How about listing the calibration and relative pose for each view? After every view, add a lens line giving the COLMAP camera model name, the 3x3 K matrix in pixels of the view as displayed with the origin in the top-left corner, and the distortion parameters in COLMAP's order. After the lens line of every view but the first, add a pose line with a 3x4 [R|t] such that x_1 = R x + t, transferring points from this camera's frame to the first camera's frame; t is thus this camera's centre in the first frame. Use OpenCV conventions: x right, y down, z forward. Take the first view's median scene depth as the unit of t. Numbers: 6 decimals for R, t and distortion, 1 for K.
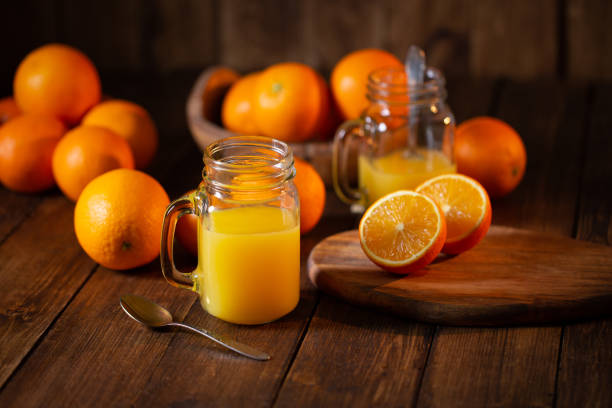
lens RADIAL K [[1840.2, 0, 306.0], [0, 1840.2, 204.0], [0, 0, 1]] dist [0.042258, -0.376241]
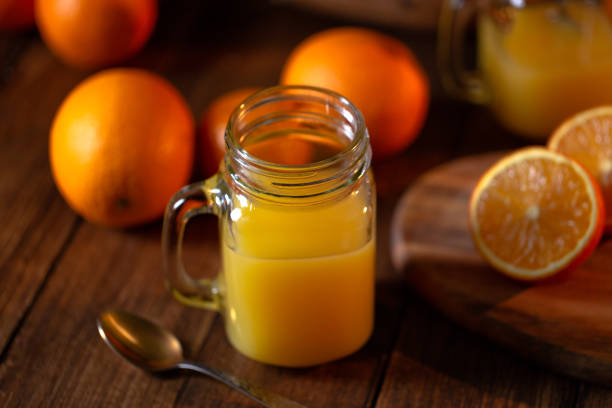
lens RADIAL K [[1840.2, 0, 306.0], [0, 1840.2, 204.0], [0, 0, 1]] dist [0.042258, -0.376241]
pose [[0.996634, 0.037417, -0.072937, 0.018713], [-0.012604, 0.949118, 0.314670, -0.195923], [0.081000, -0.312691, 0.946395, 0.381626]]
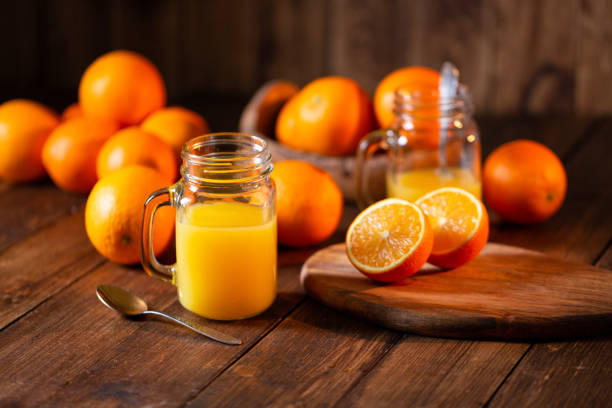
lens RADIAL K [[1840.2, 0, 306.0], [0, 1840.2, 204.0], [0, 0, 1]] dist [0.042258, -0.376241]
pose [[0.980220, 0.056739, -0.189603, 0.197829], [-0.065313, 0.997092, -0.039277, 0.038061], [0.186823, 0.050884, 0.981075, 0.020390]]
